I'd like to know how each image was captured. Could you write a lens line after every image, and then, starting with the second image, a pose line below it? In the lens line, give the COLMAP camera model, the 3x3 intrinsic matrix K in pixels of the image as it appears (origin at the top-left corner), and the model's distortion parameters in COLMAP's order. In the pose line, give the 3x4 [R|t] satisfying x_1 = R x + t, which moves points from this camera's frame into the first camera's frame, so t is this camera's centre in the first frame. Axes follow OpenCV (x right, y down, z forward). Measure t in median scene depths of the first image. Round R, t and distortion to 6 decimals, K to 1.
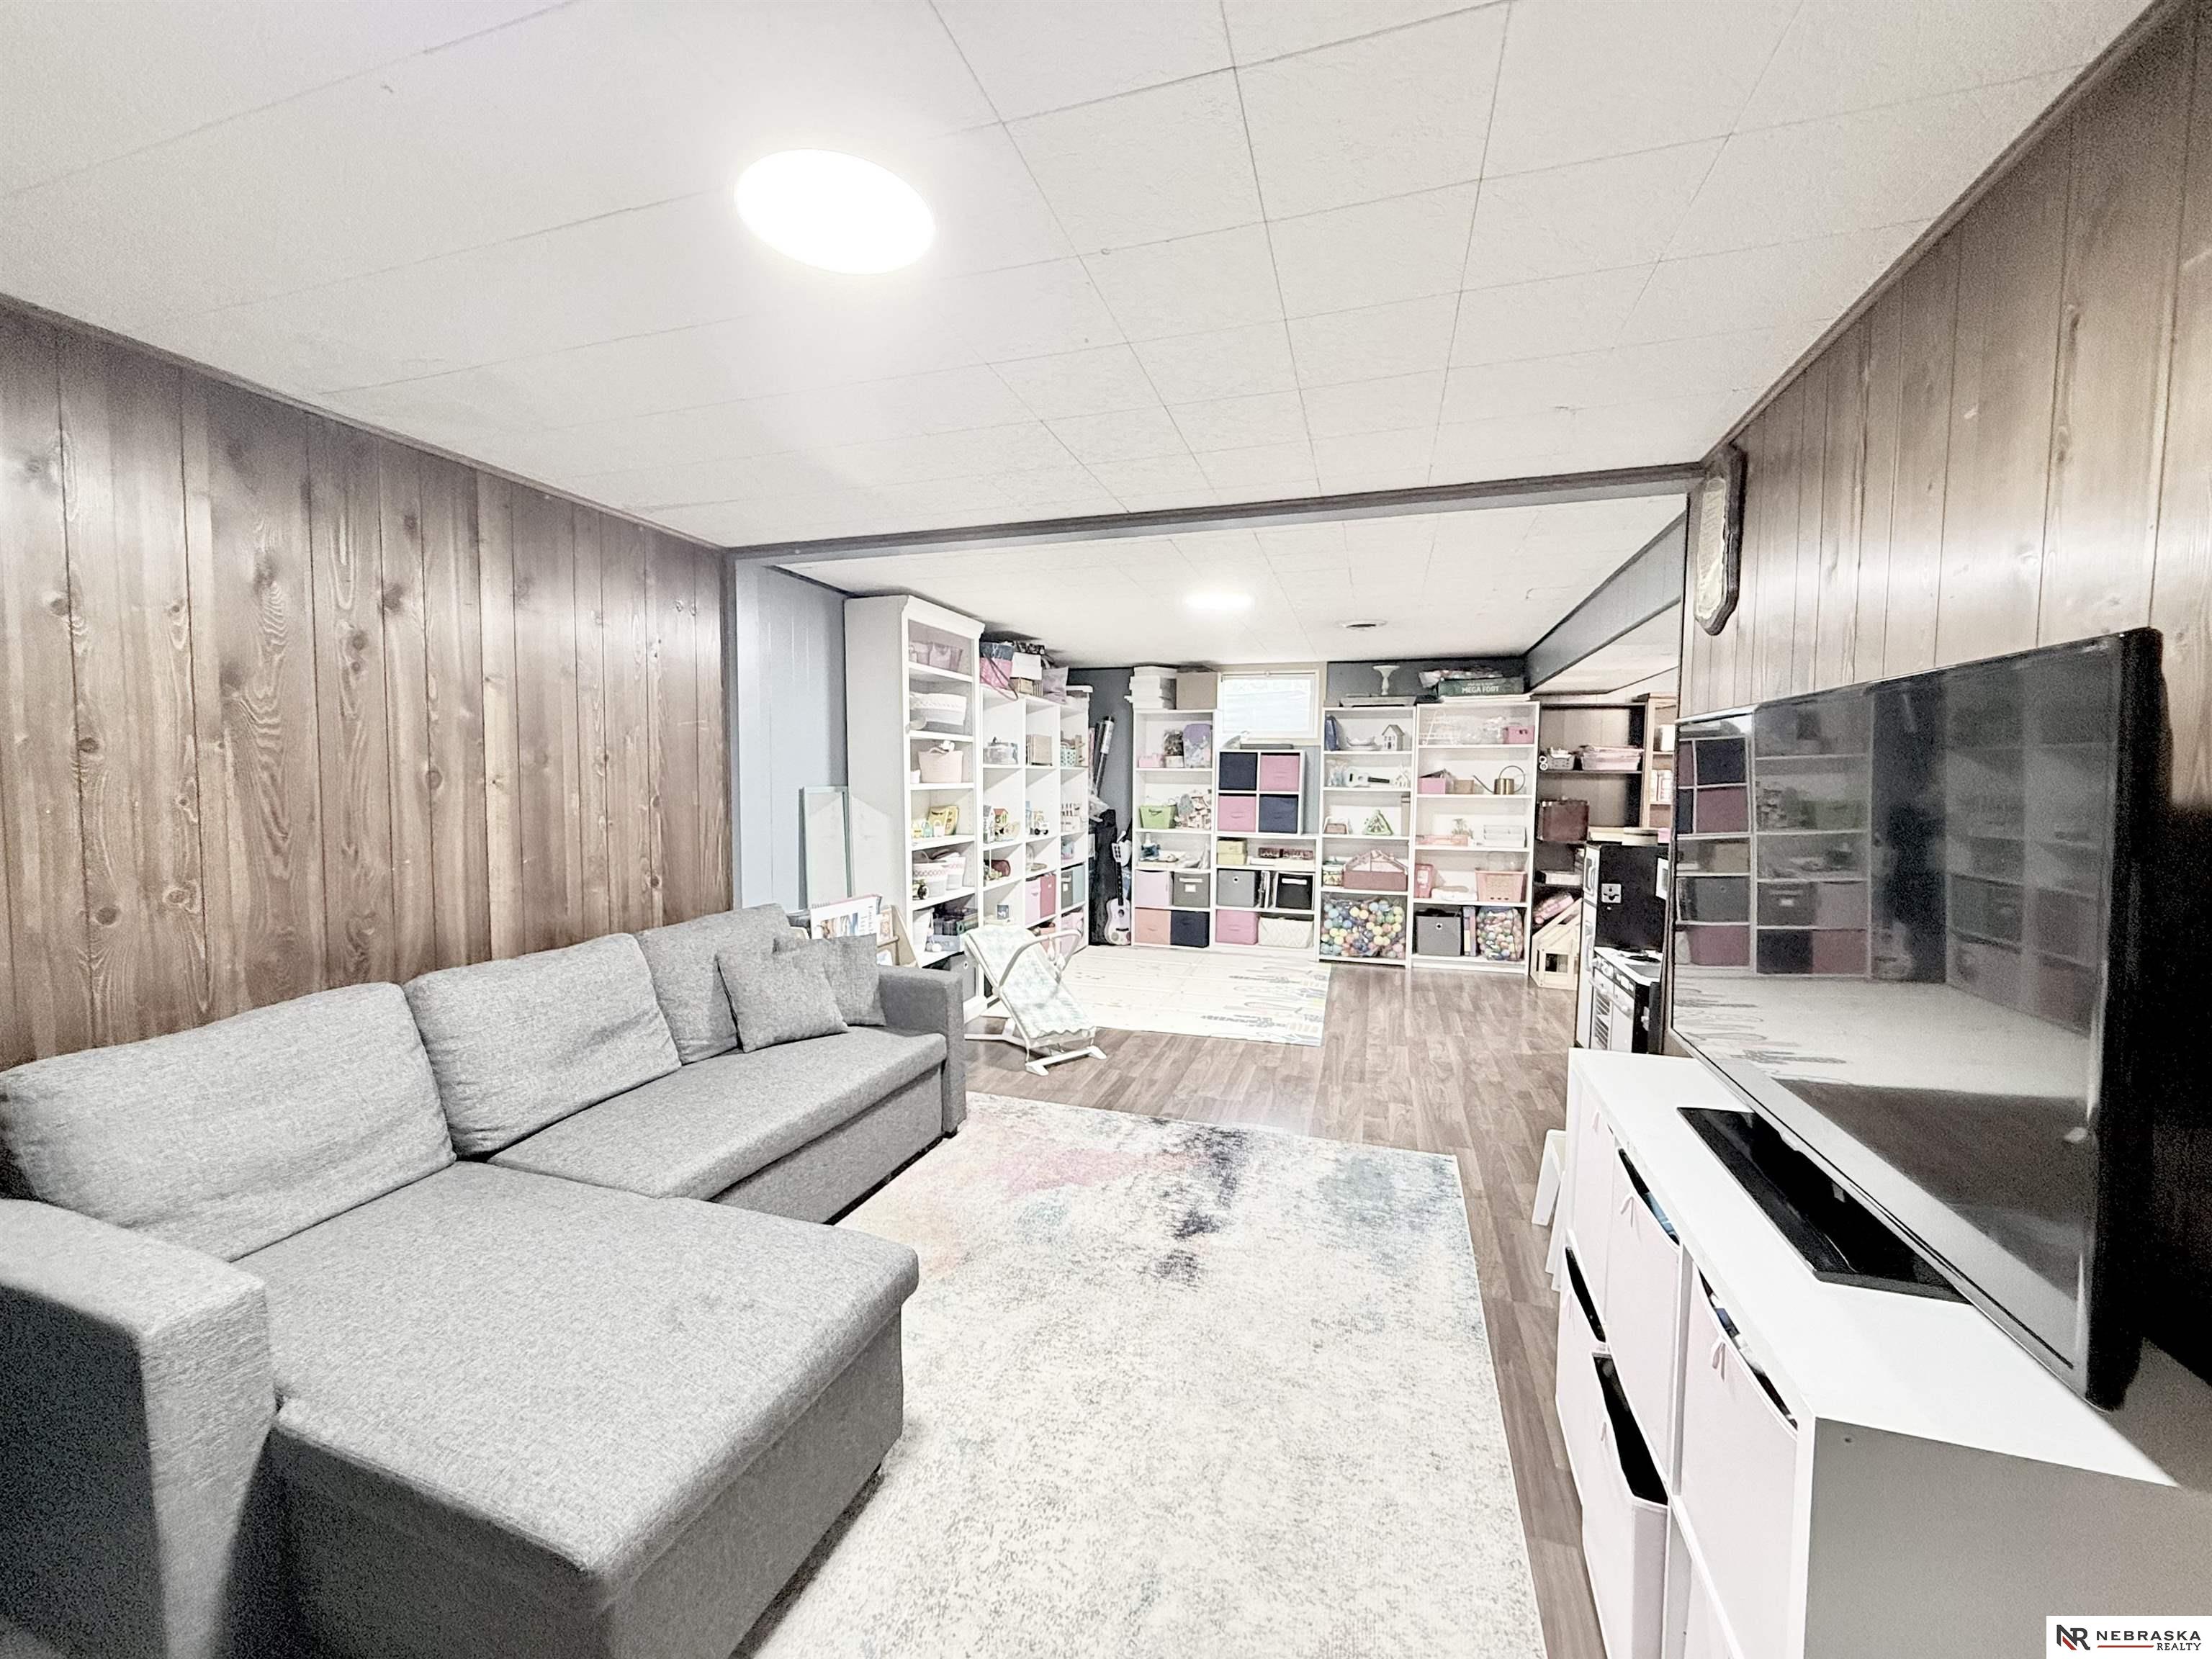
lens RADIAL K [[888.3, 0, 1091.3], [0, 888.3, 830.9], [0, 0, 1]] dist [0.001050, 0.000272]
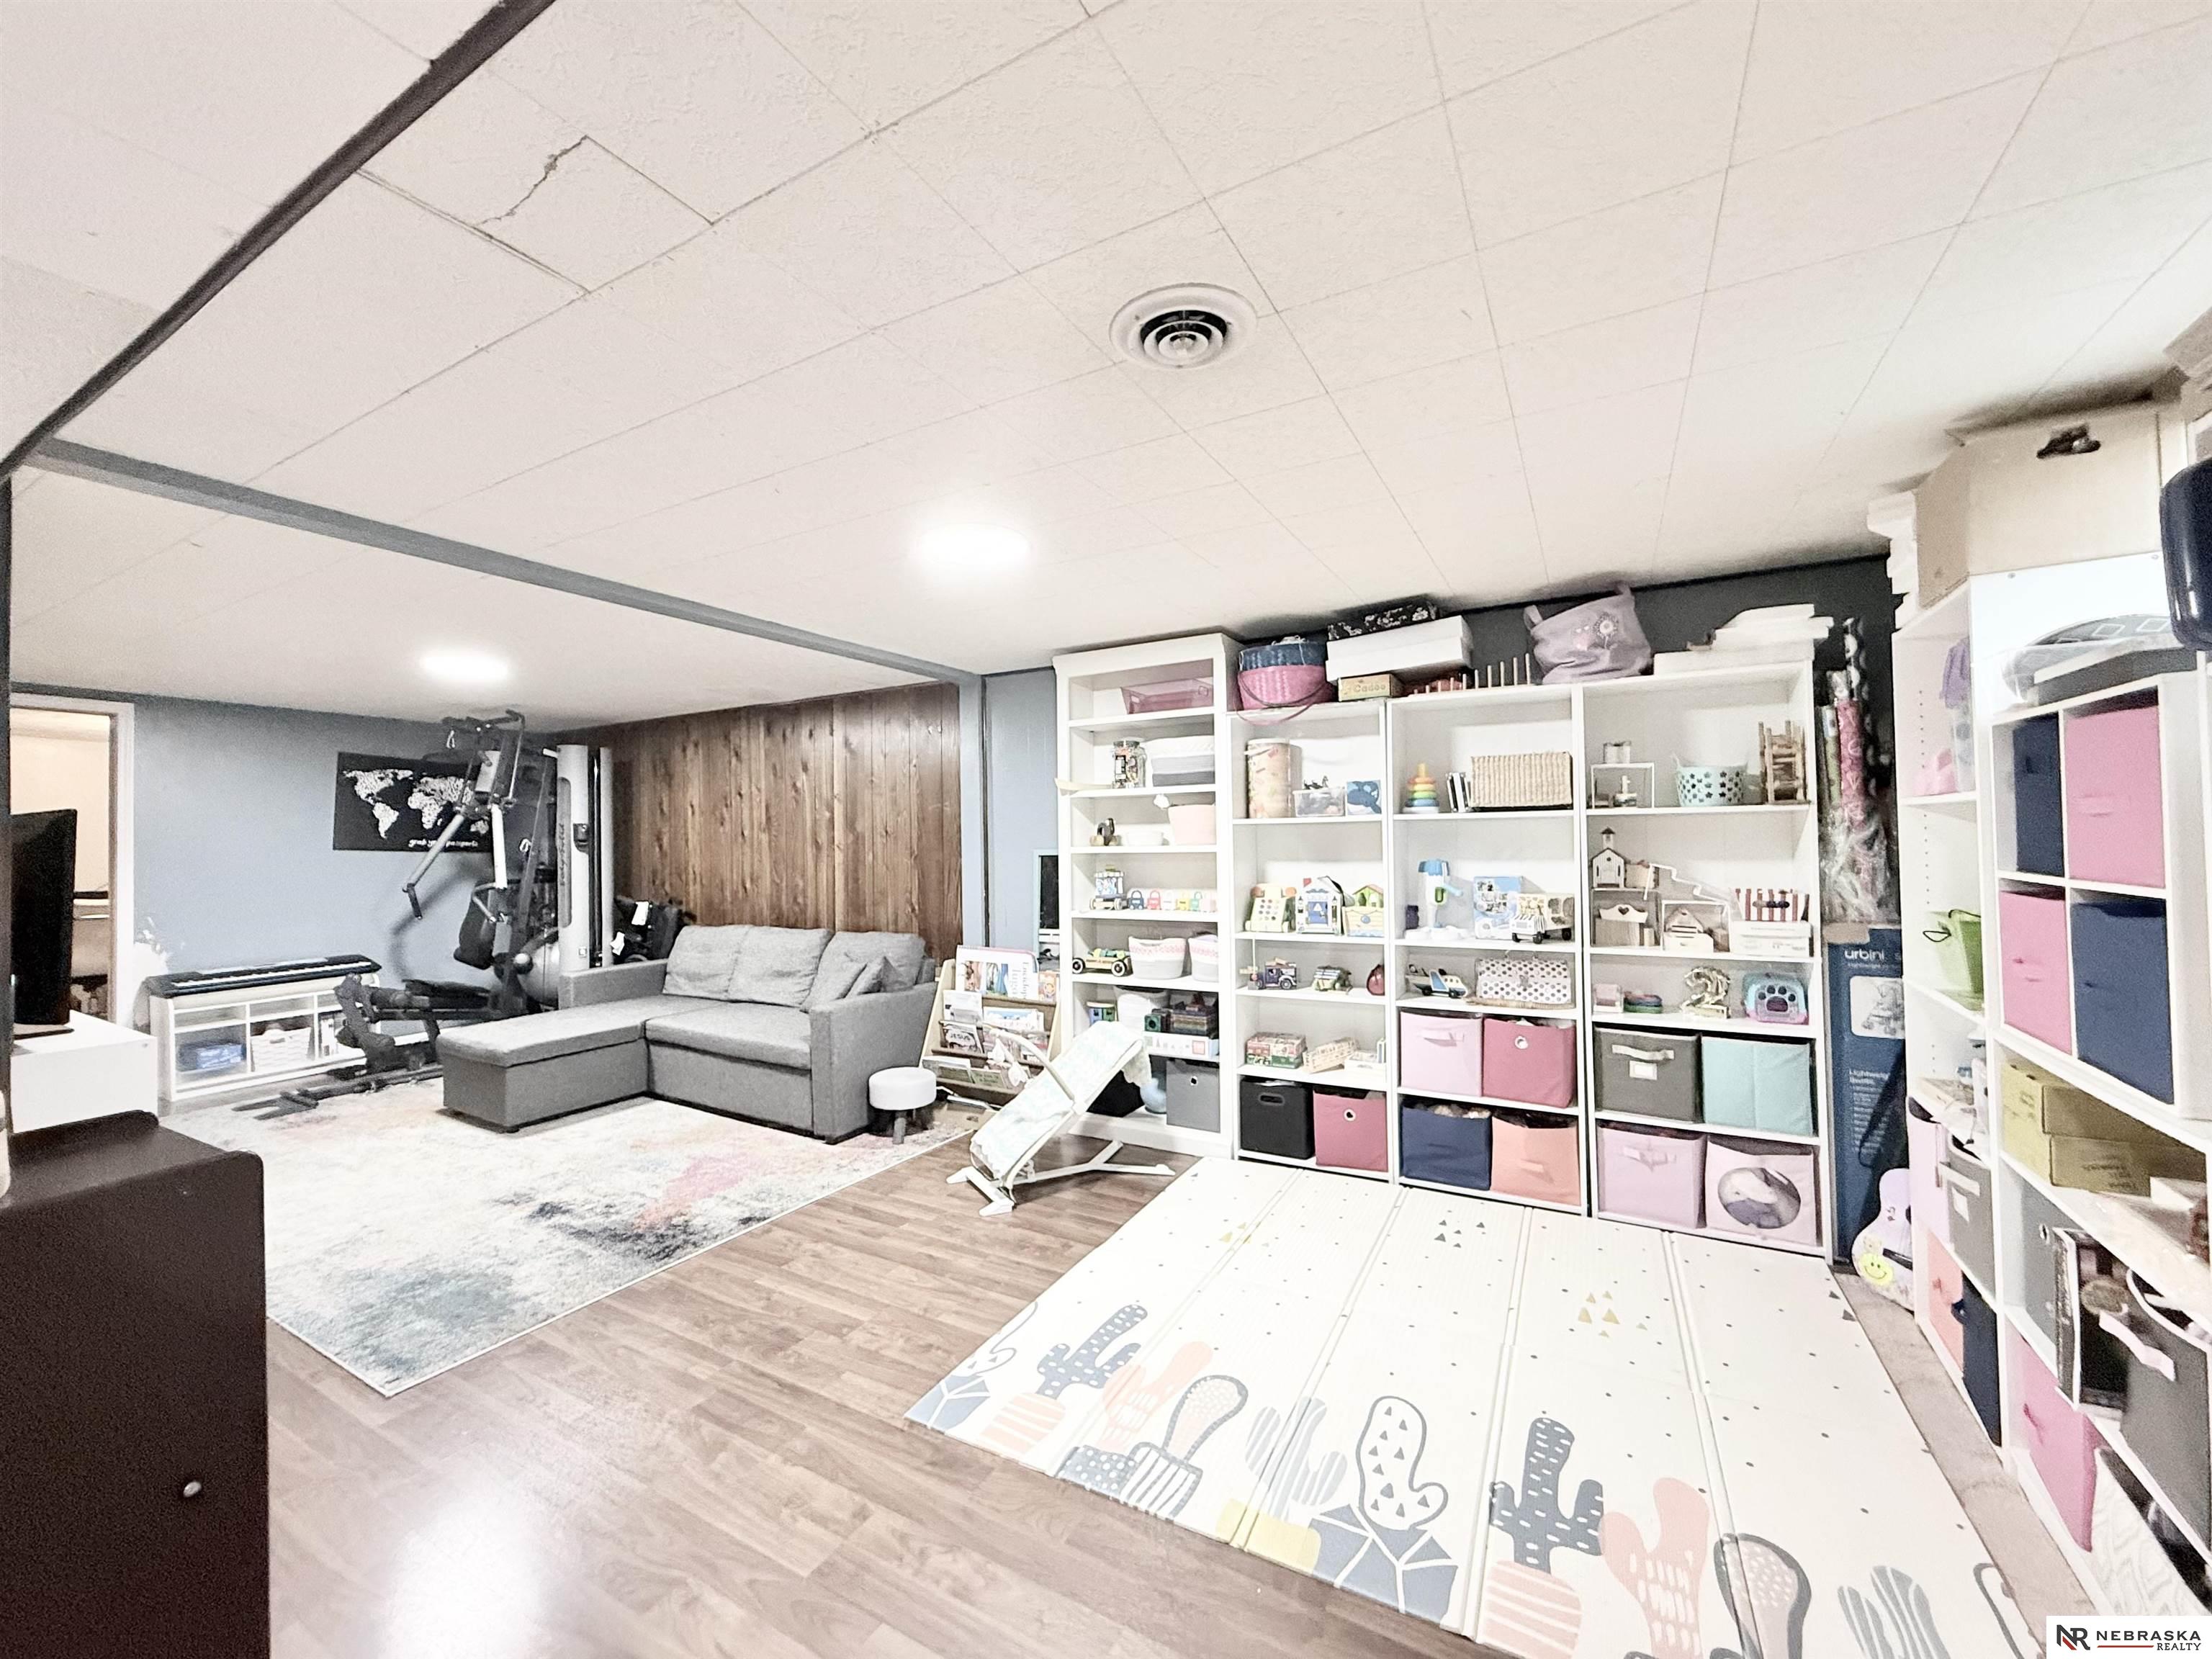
lens RADIAL K [[888.3, 0, 1118.6], [0, 888.3, 822.2], [0, 0, 1]] dist [0.001050, 0.000272]
pose [[-0.208186, -0.023541, -0.977806, 0.683404], [-0.047407, 0.998778, -0.013952, -0.065015], [0.976940, 0.043450, -0.209048, 1.174047]]
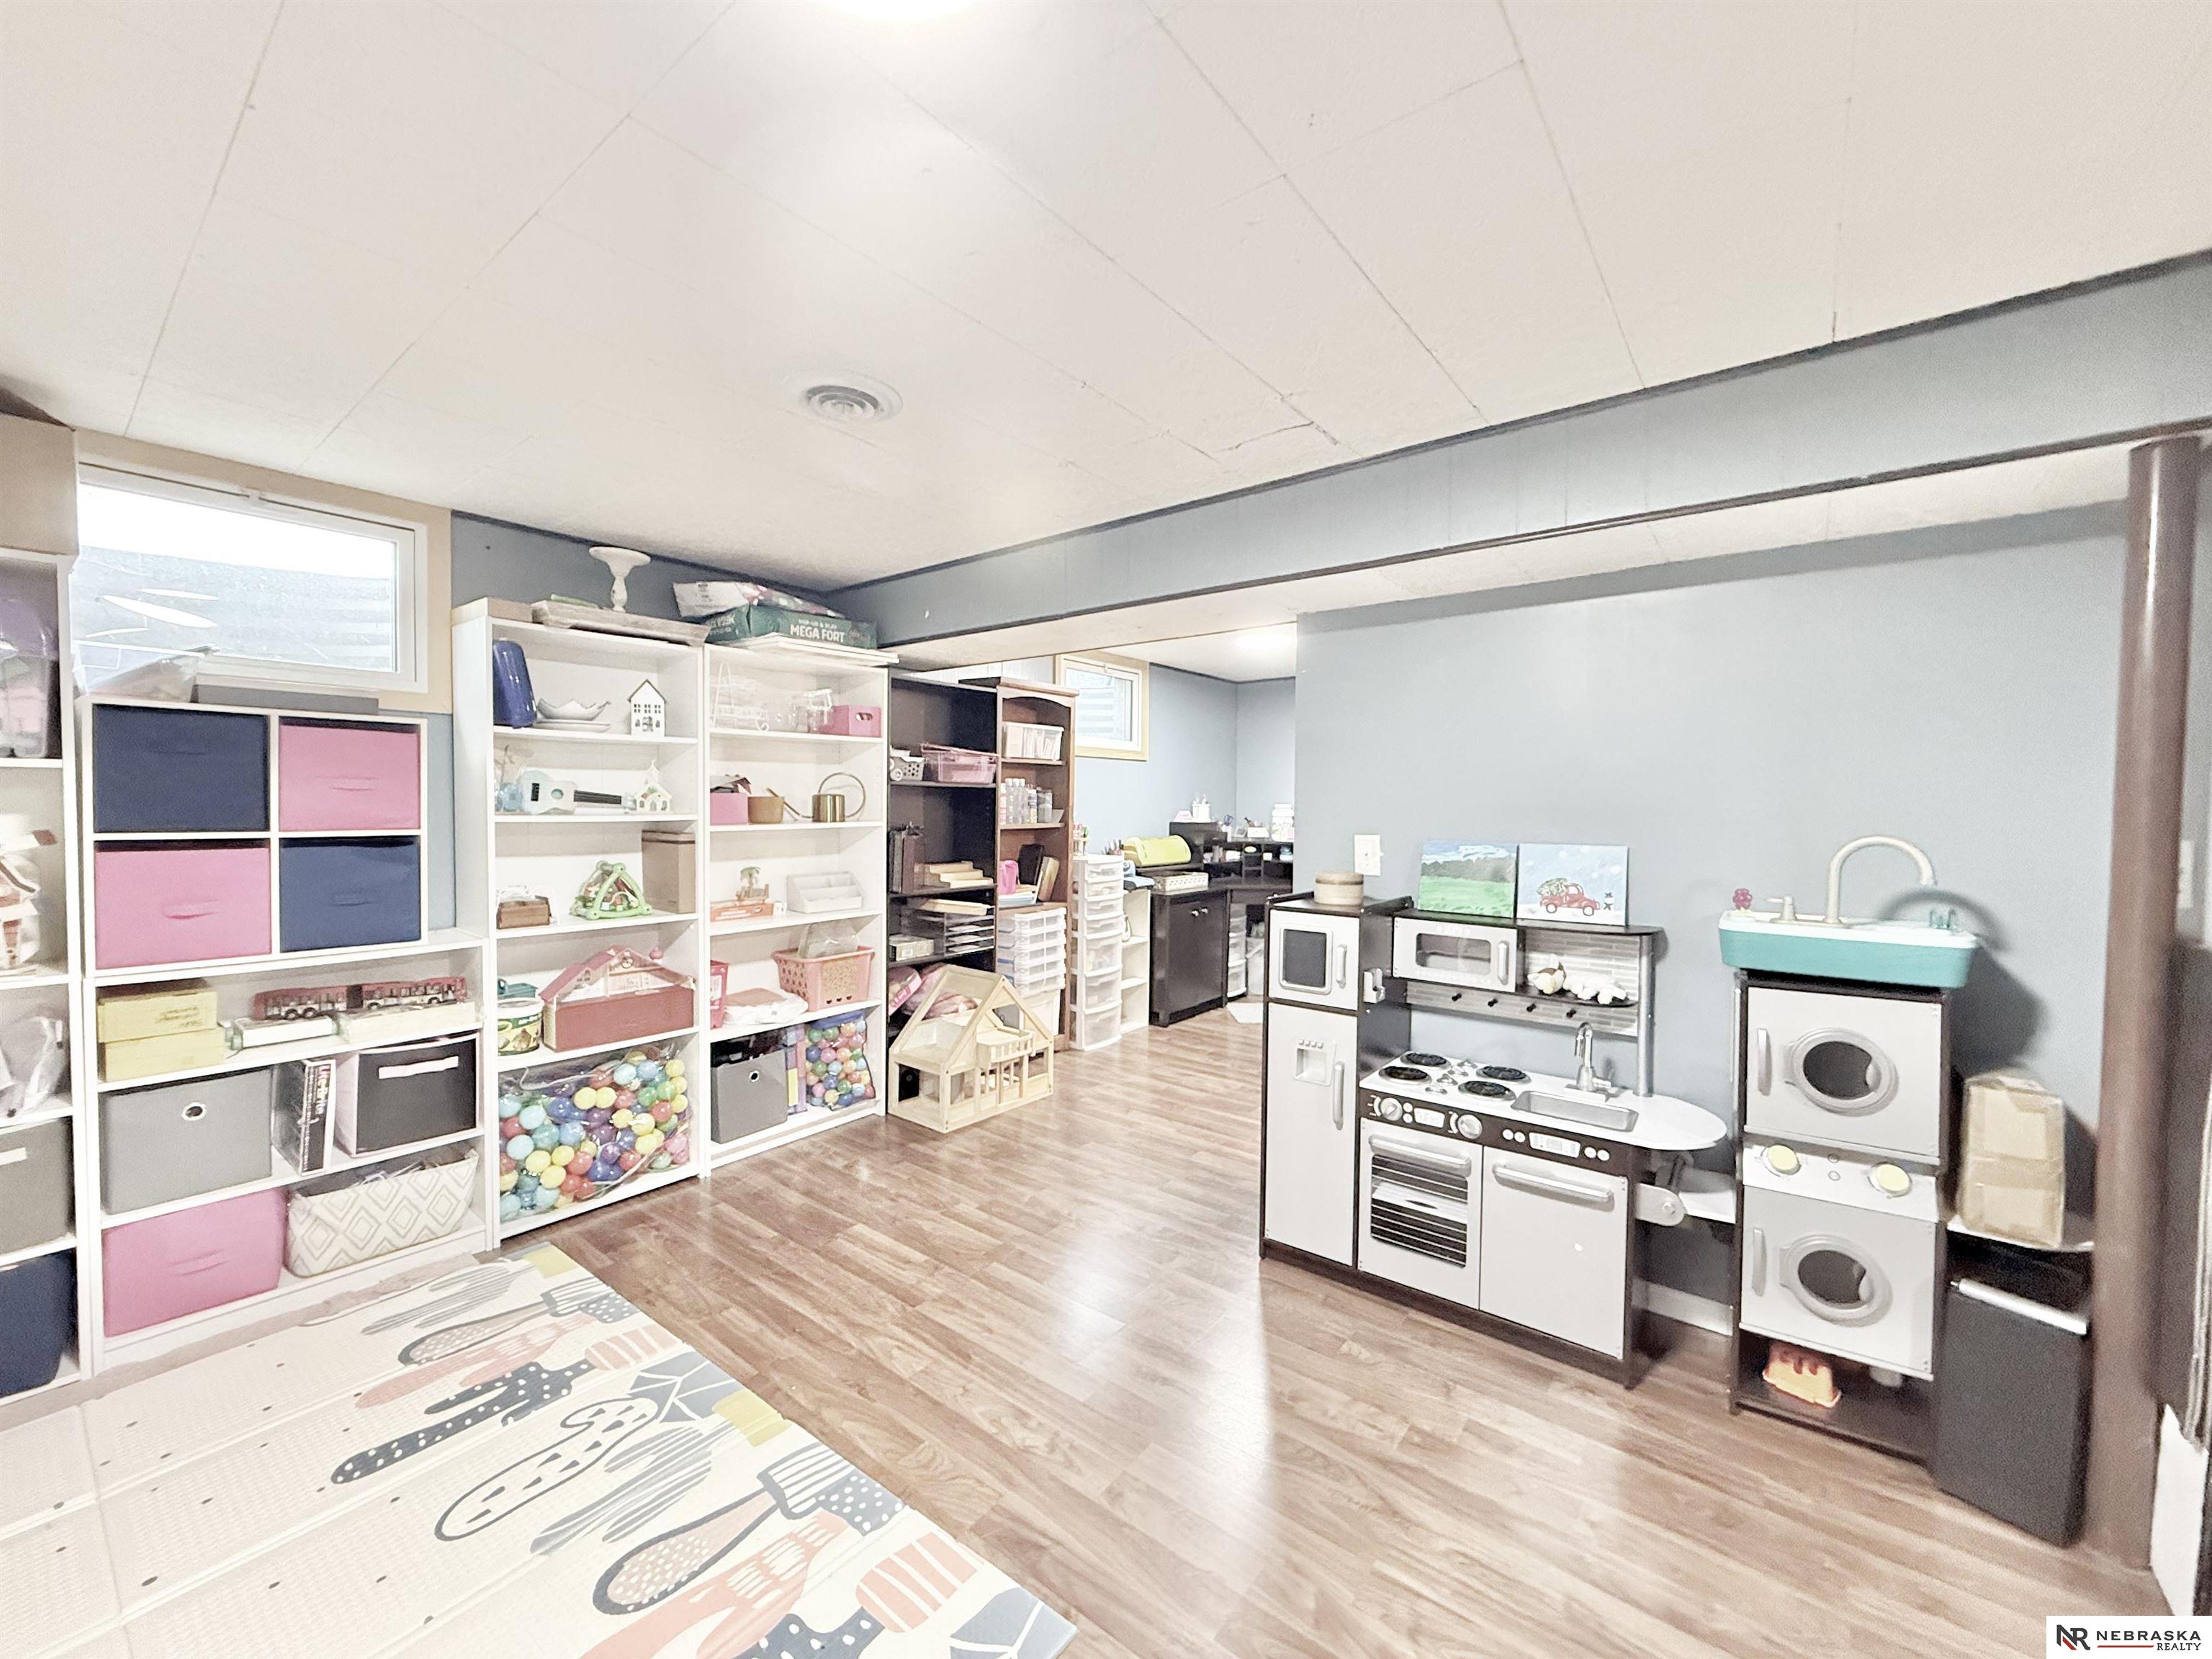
lens RADIAL K [[888.3, 0, 1111.5], [0, 888.3, 826.3], [0, 0, 1]] dist [0.001050, 0.000272]
pose [[0.348717, -0.033738, 0.936620, -0.027186], [0.055093, 0.998362, 0.015450, -0.049883], [-0.935607, 0.046213, 0.350005, 0.850516]]
